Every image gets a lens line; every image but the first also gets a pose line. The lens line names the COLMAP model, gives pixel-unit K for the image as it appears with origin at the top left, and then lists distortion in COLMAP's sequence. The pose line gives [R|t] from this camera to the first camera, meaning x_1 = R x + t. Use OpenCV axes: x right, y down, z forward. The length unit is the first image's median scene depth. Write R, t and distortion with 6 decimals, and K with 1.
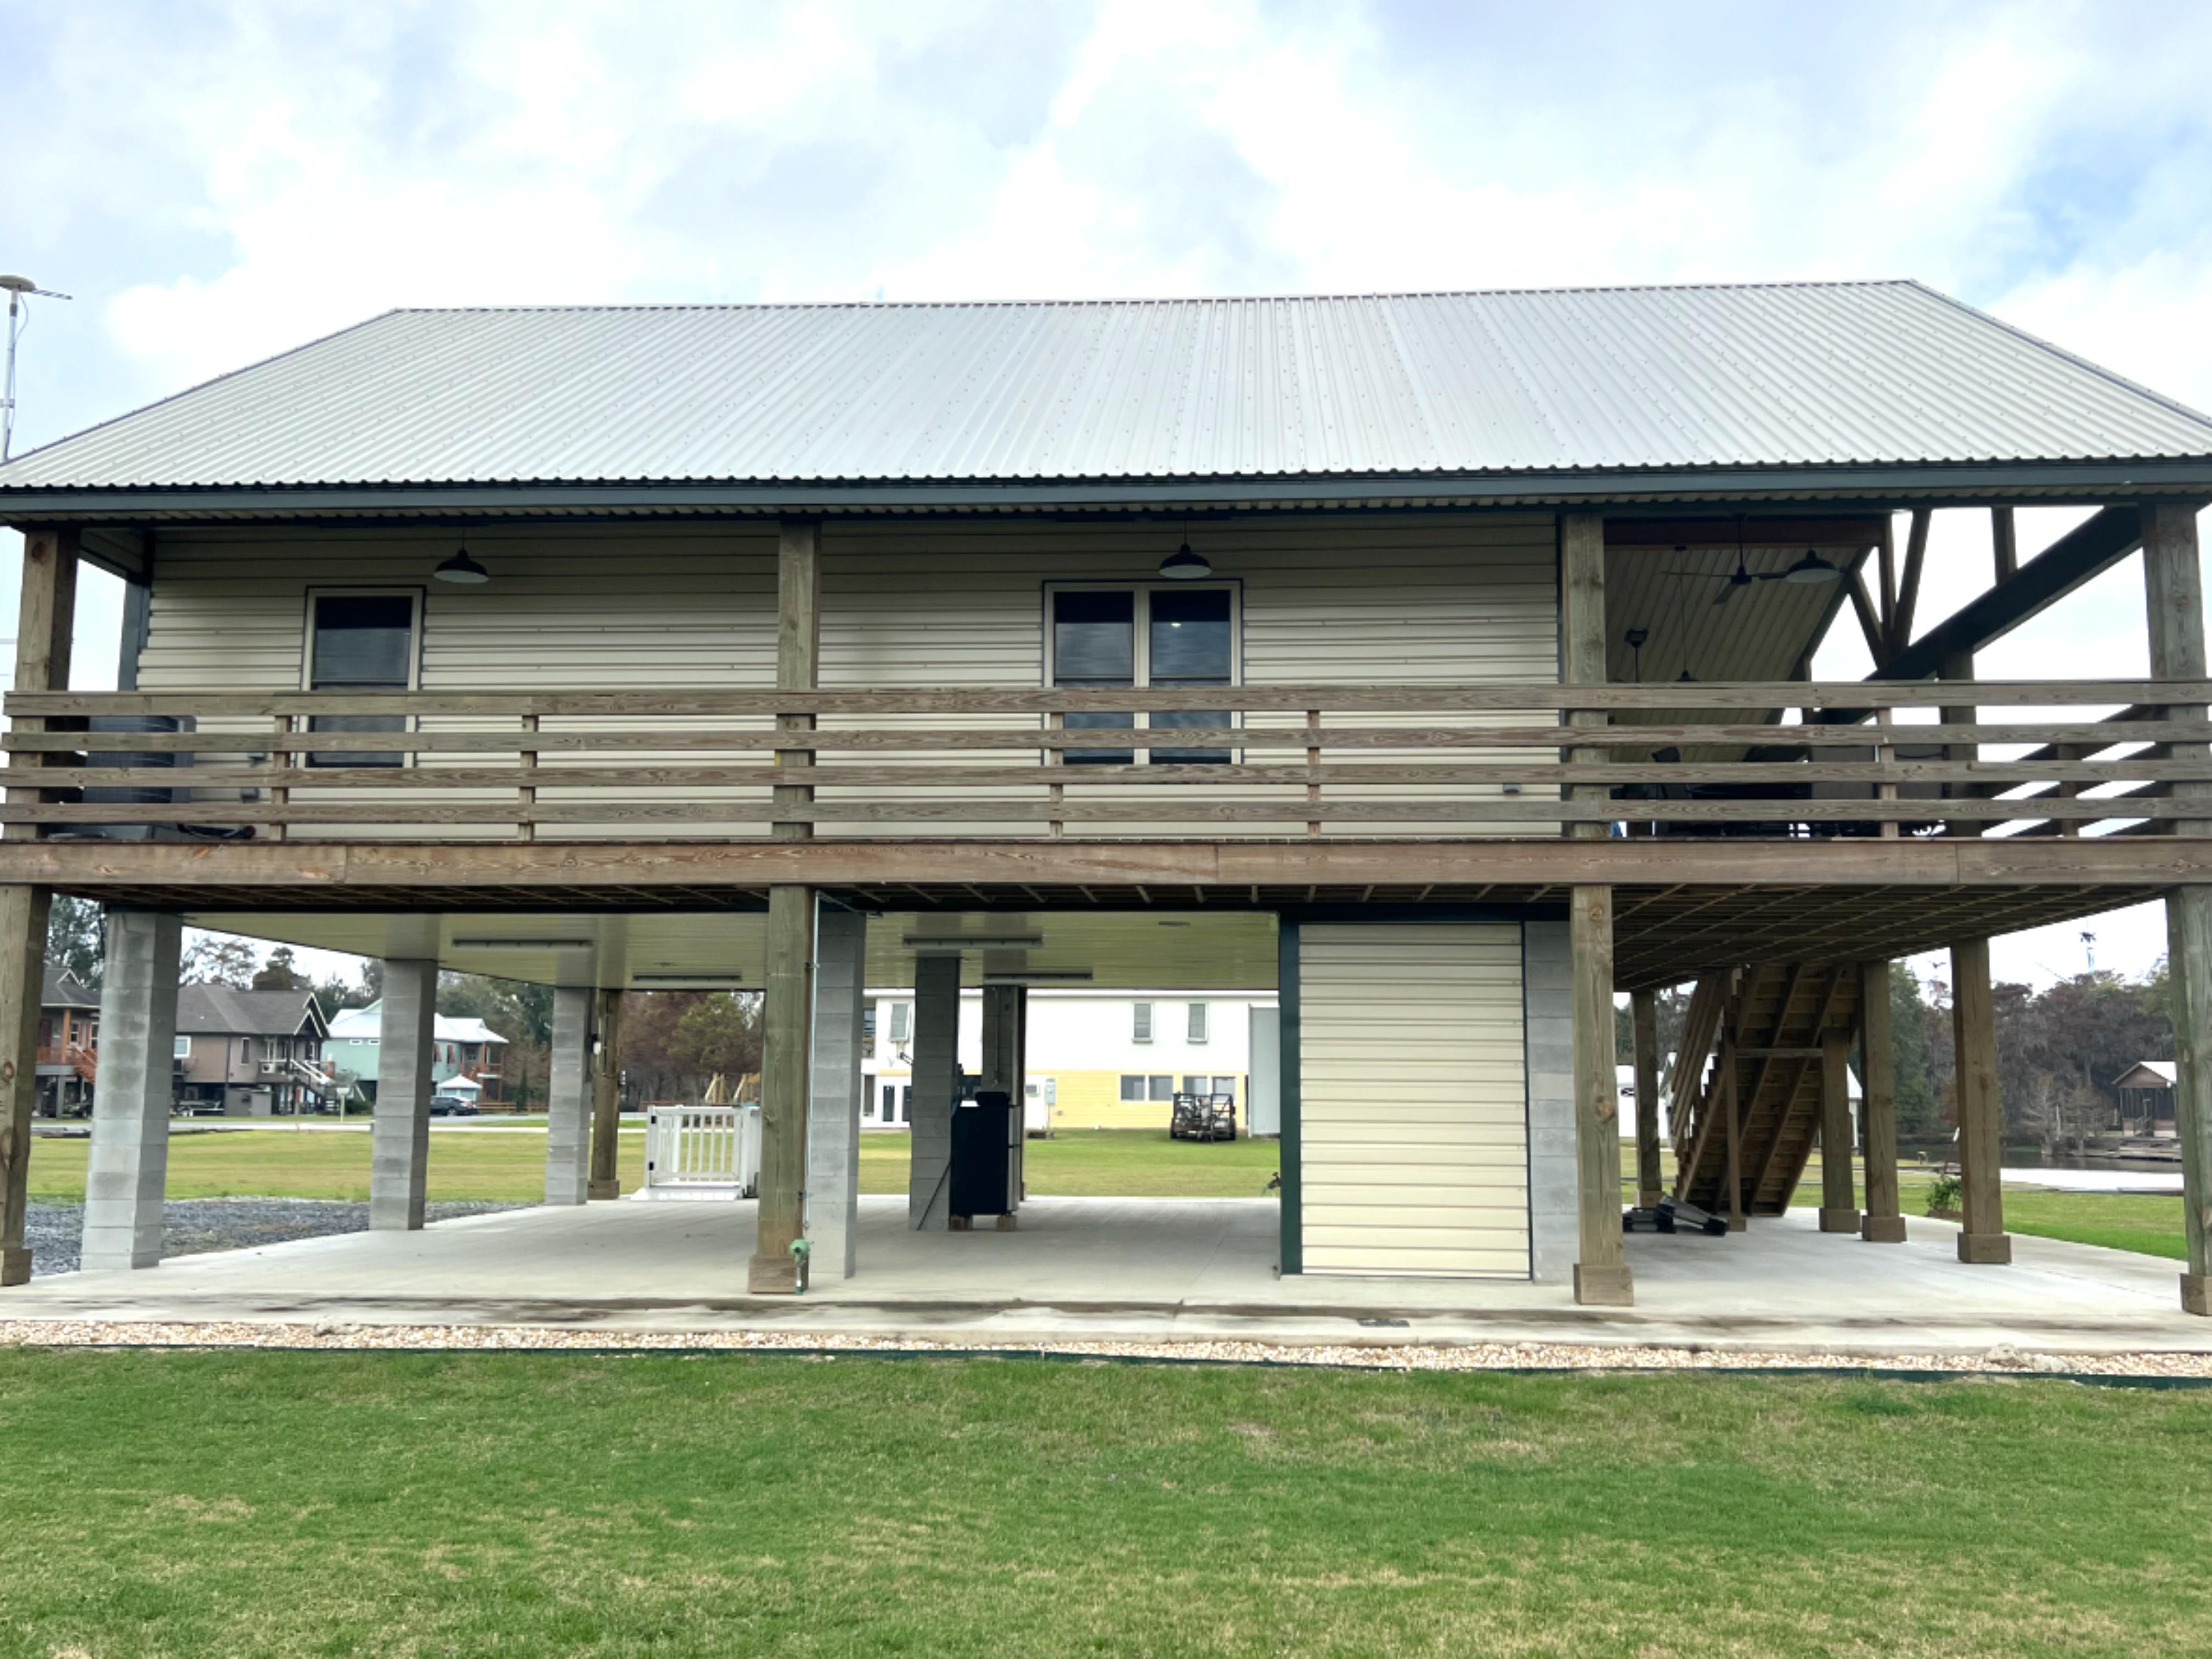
lens RADIAL K [[2046.8, 0, 1116.8], [0, 2046.8, 833.7], [0, 0, 1]] dist [0.014439, 0.000000]
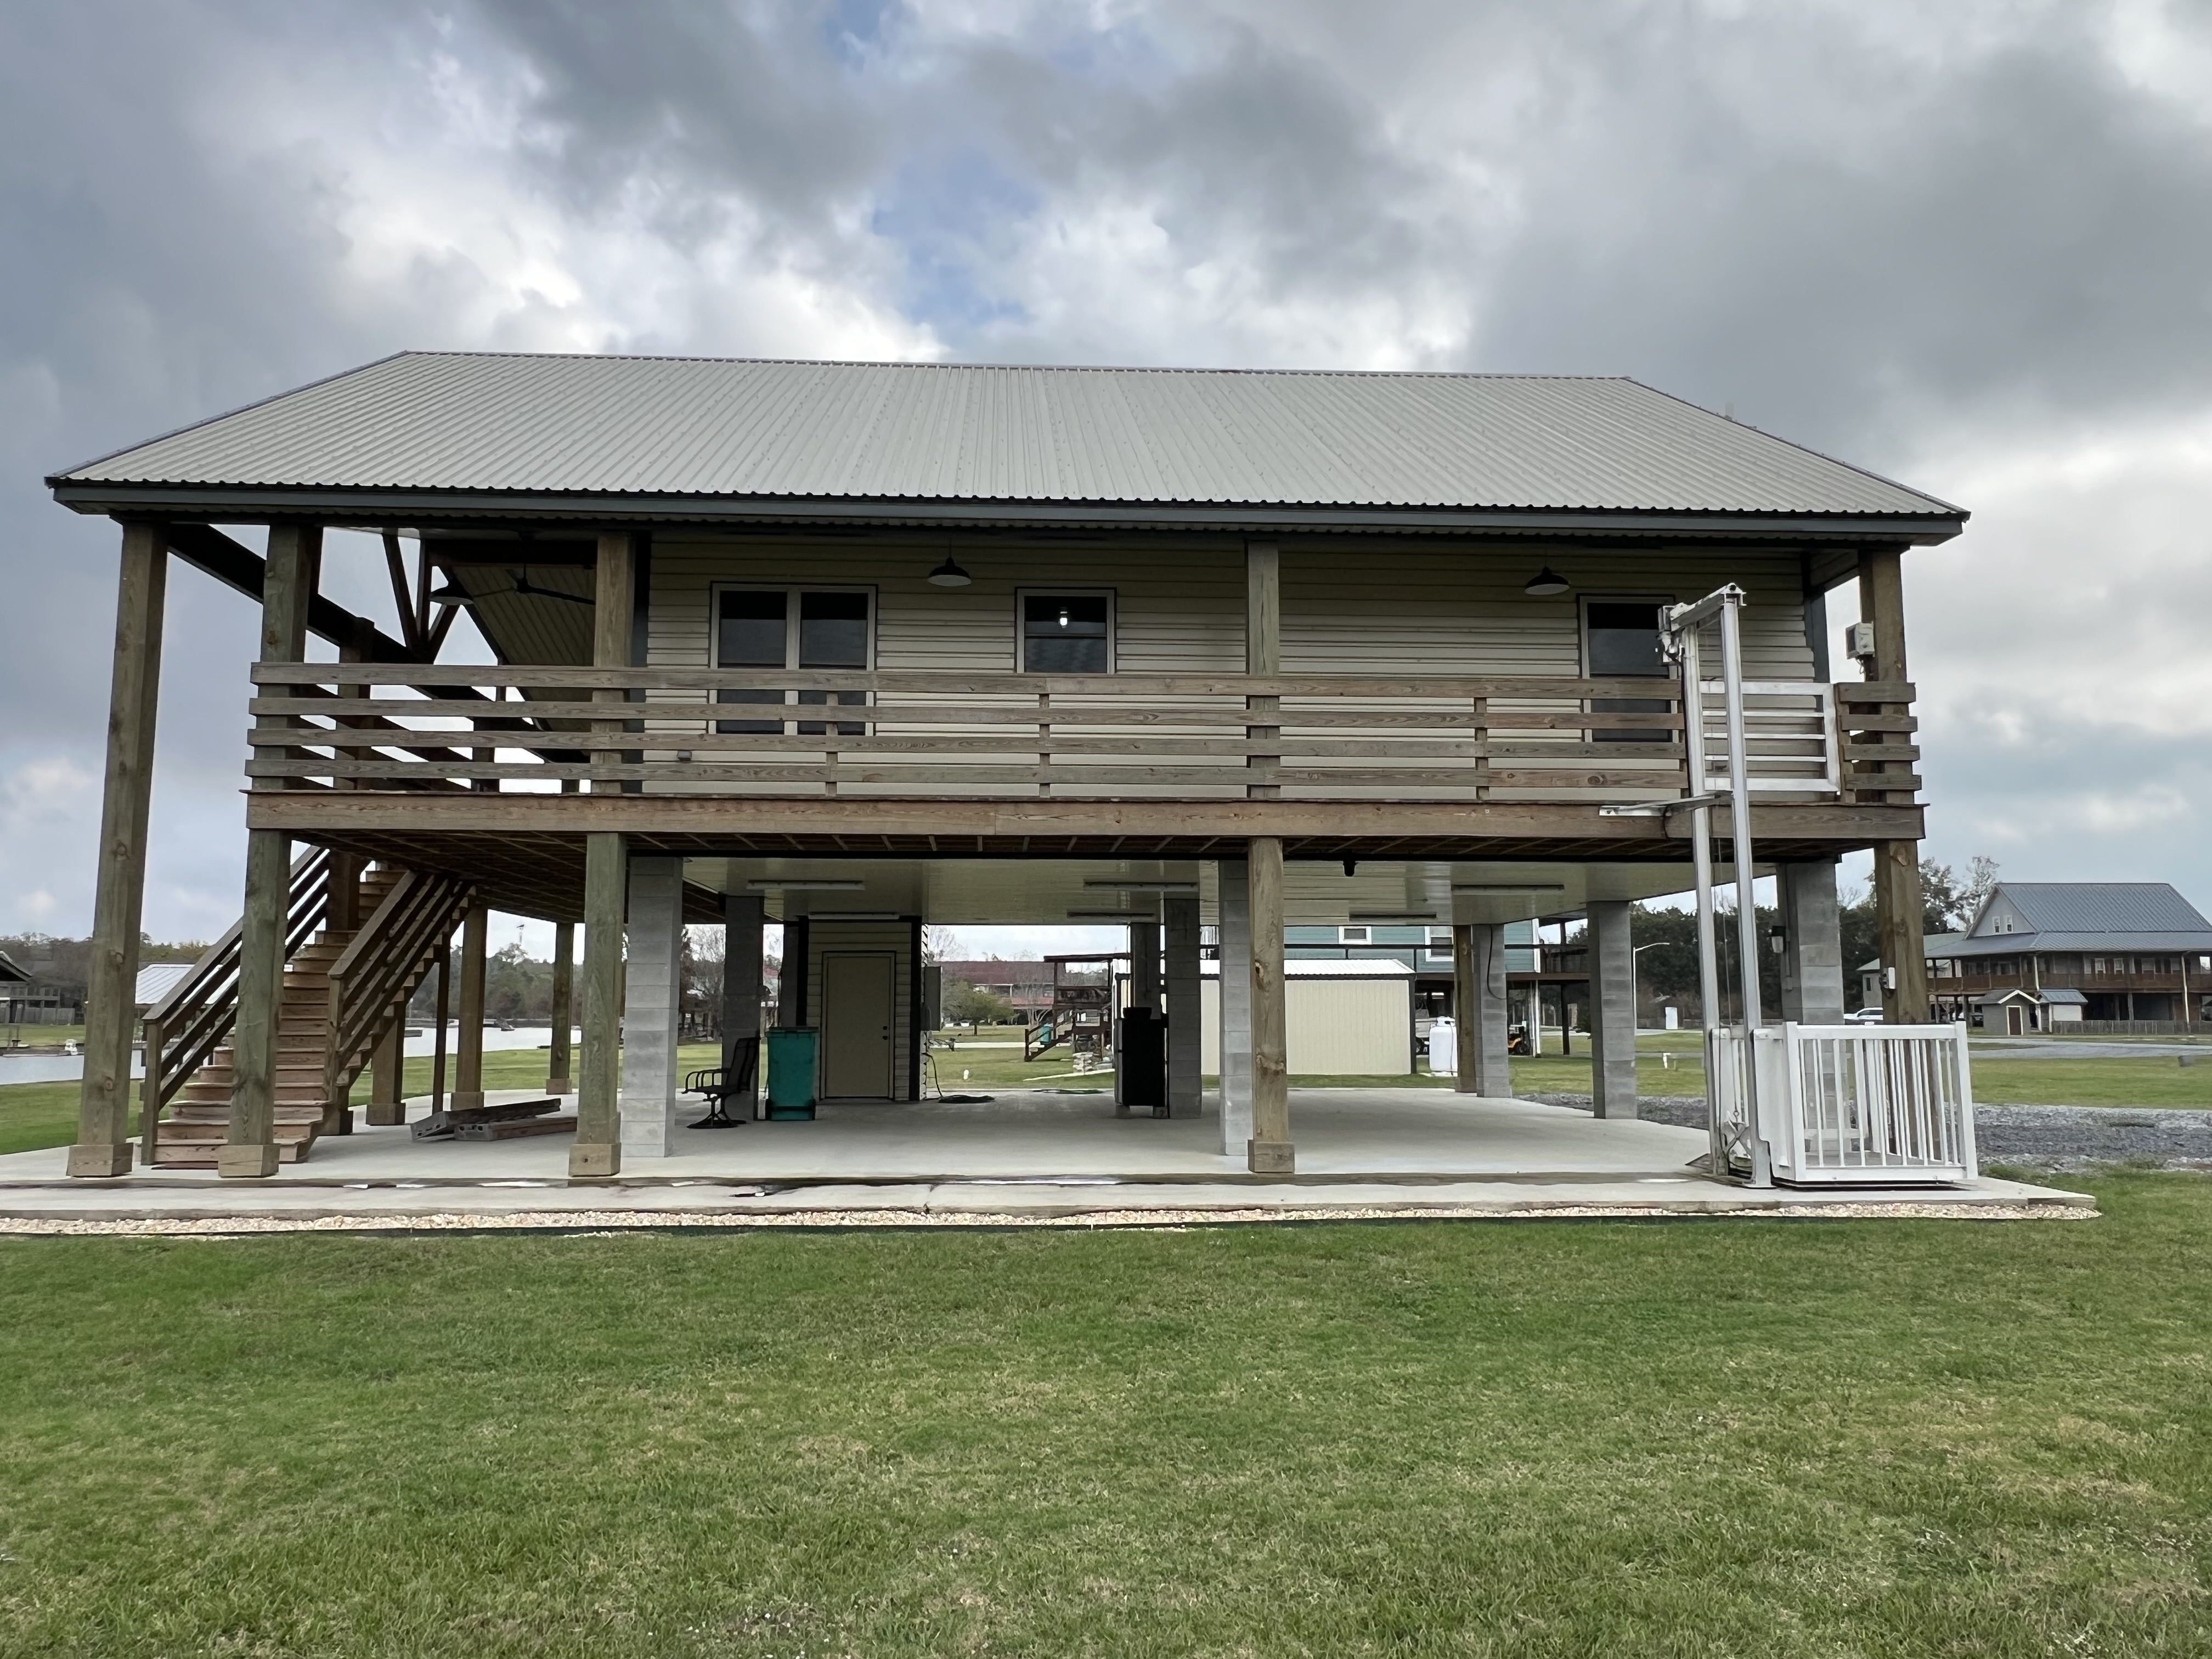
lens RADIAL K [[1672.1, 0, 1093.5], [0, 1672.1, 811.7], [0, 0, 1]] dist [0.013005, 0.000418]
pose [[0.992234, 0.006649, 0.124204, -0.260874], [-0.008016, 0.999913, 0.010504, 0.000321], [-0.124124, -0.011418, 0.992201, 0.013894]]
